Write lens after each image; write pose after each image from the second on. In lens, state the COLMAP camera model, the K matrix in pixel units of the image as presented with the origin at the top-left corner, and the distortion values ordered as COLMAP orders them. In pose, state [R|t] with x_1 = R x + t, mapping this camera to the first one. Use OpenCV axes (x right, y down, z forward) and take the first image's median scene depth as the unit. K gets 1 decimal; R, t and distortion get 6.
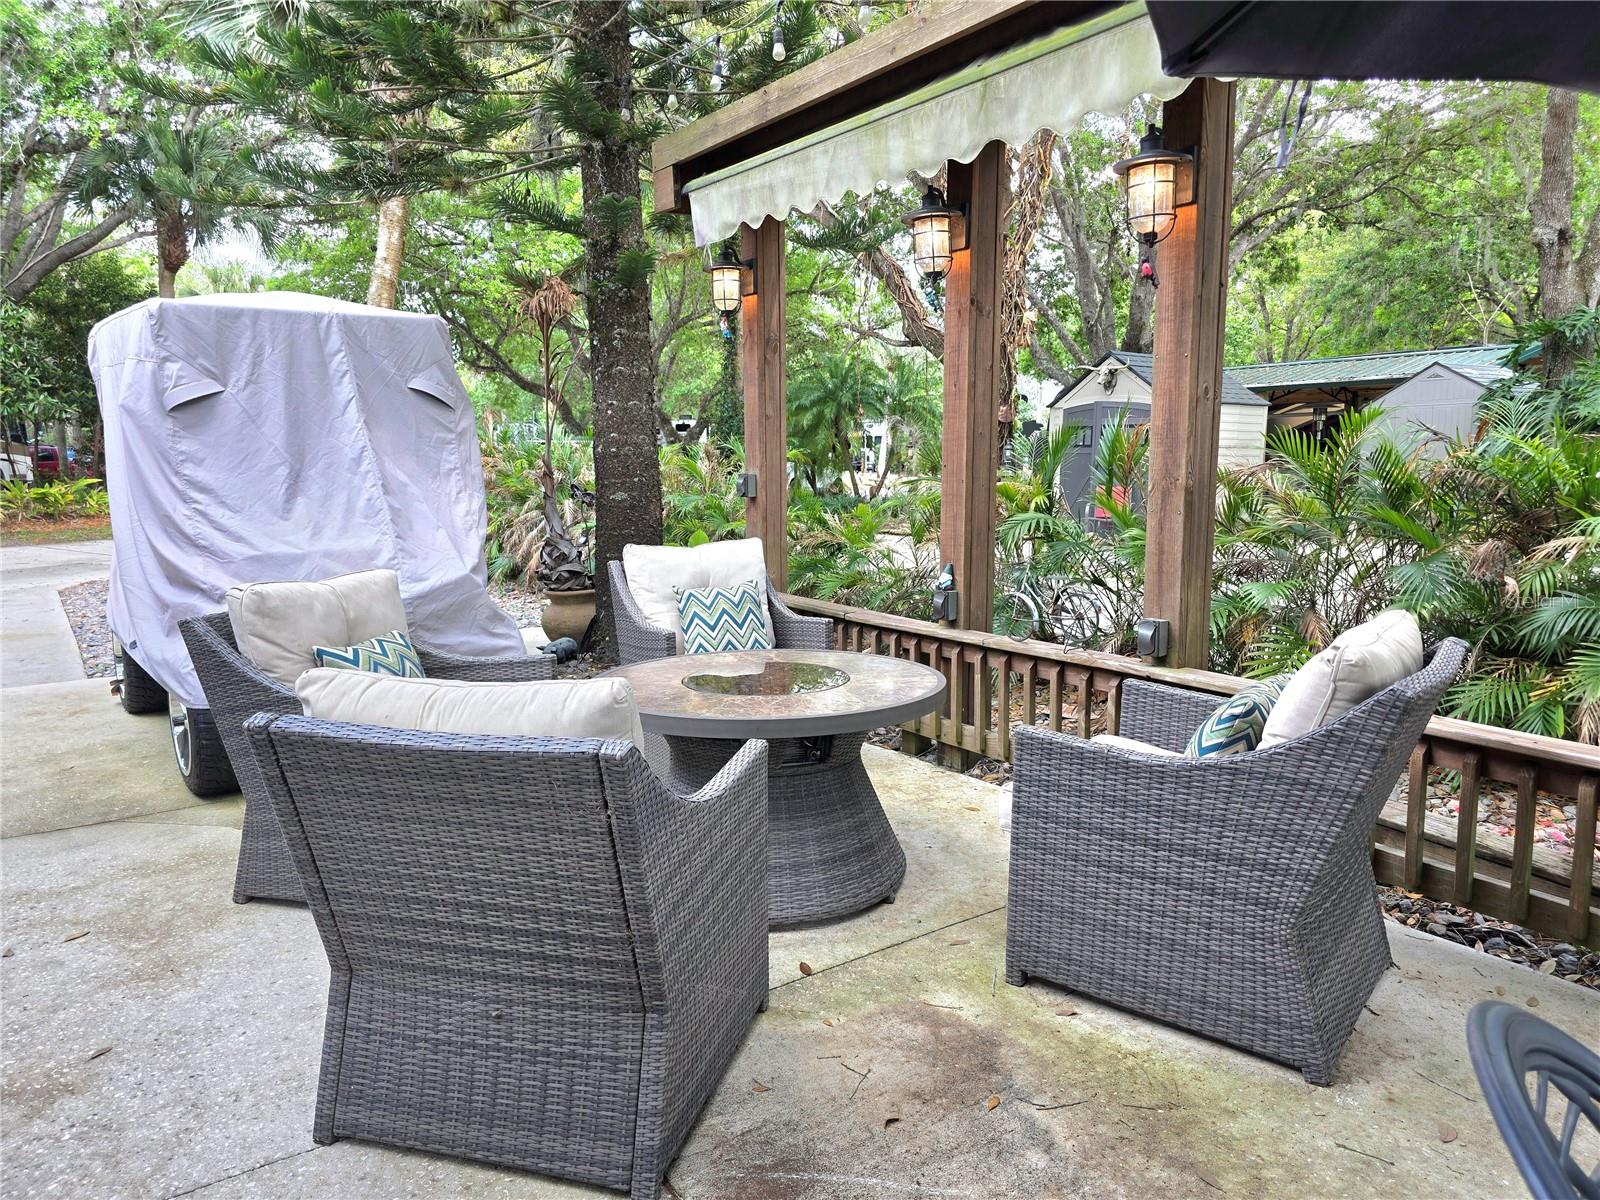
lens RADIAL K [[1075.9, 0, 789.1], [0, 1075.9, 605.4], [0, 0, 1]] dist [0.066803, -0.061903]
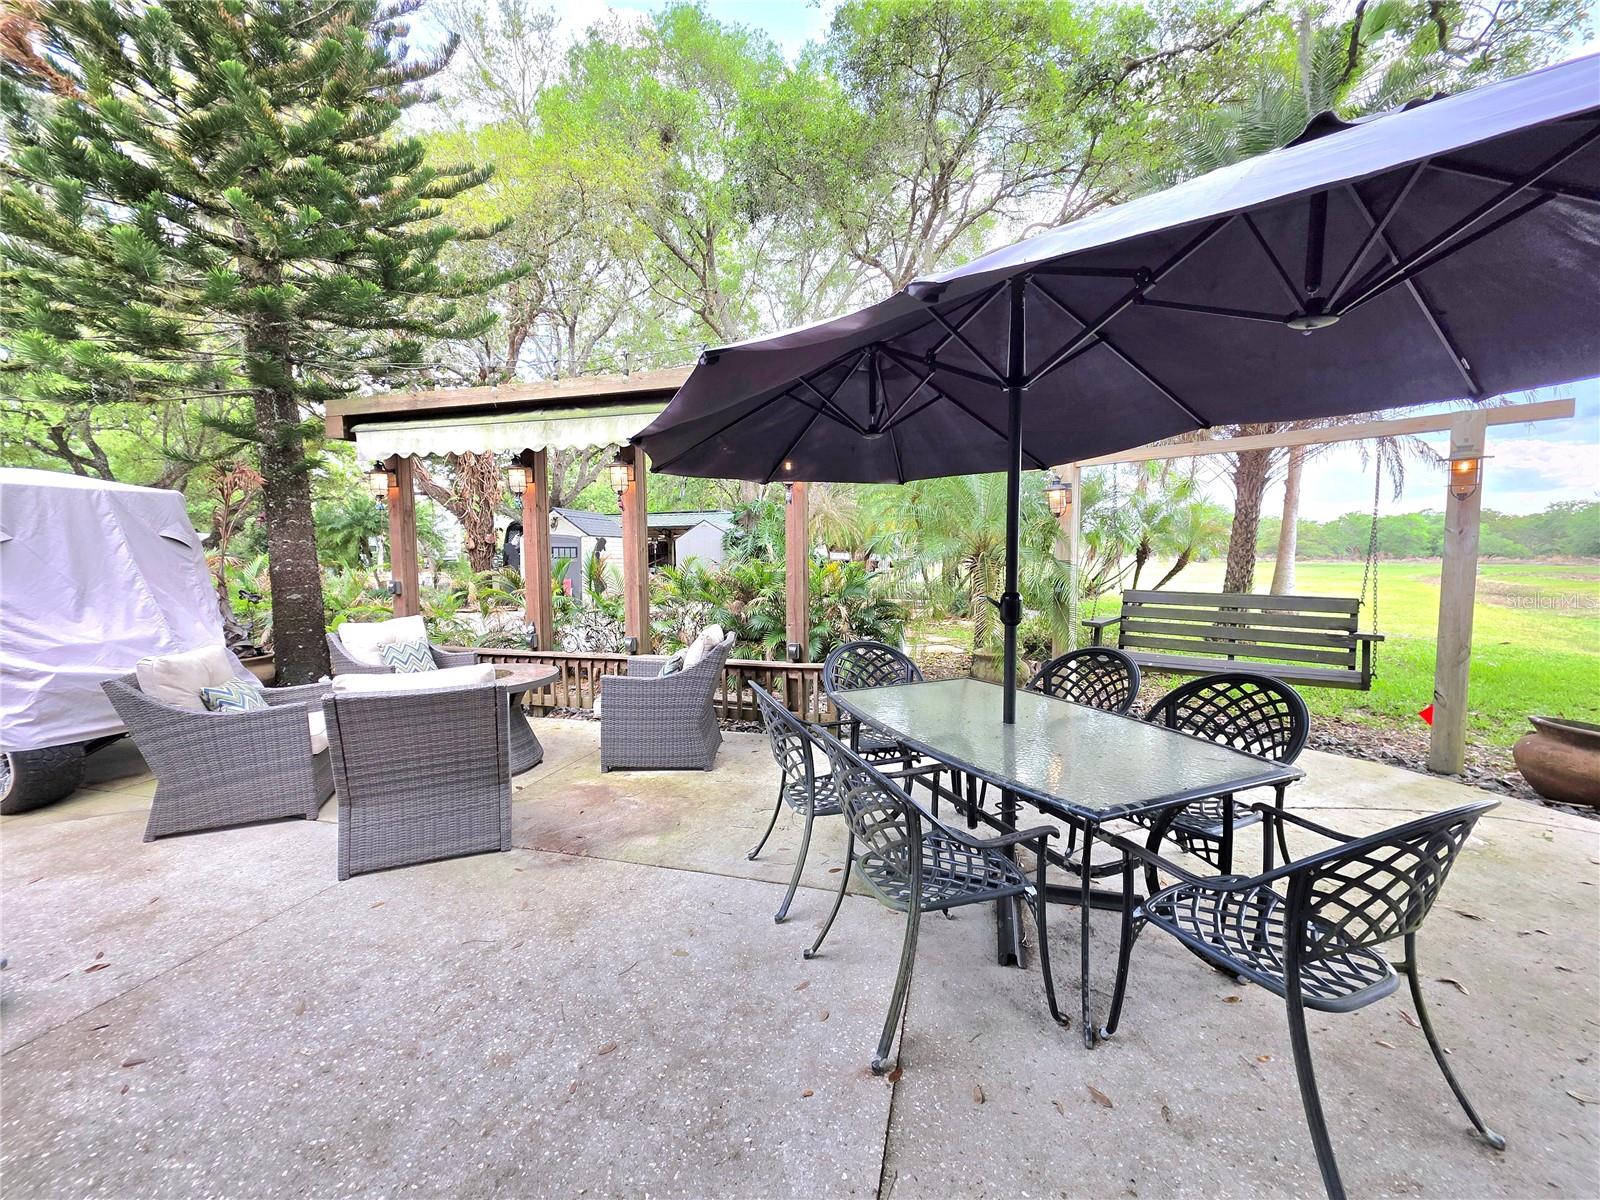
lens RADIAL K [[641.0, 0, 805.2], [0, 641.0, 599.2], [0, 0, 1]] dist [0.004299, -0.000792]
pose [[0.773513, -0.044633, 0.632207, -0.291798], [0.090178, 0.995119, -0.040081, 0.021762], [-0.627332, 0.088015, 0.773762, -0.427844]]
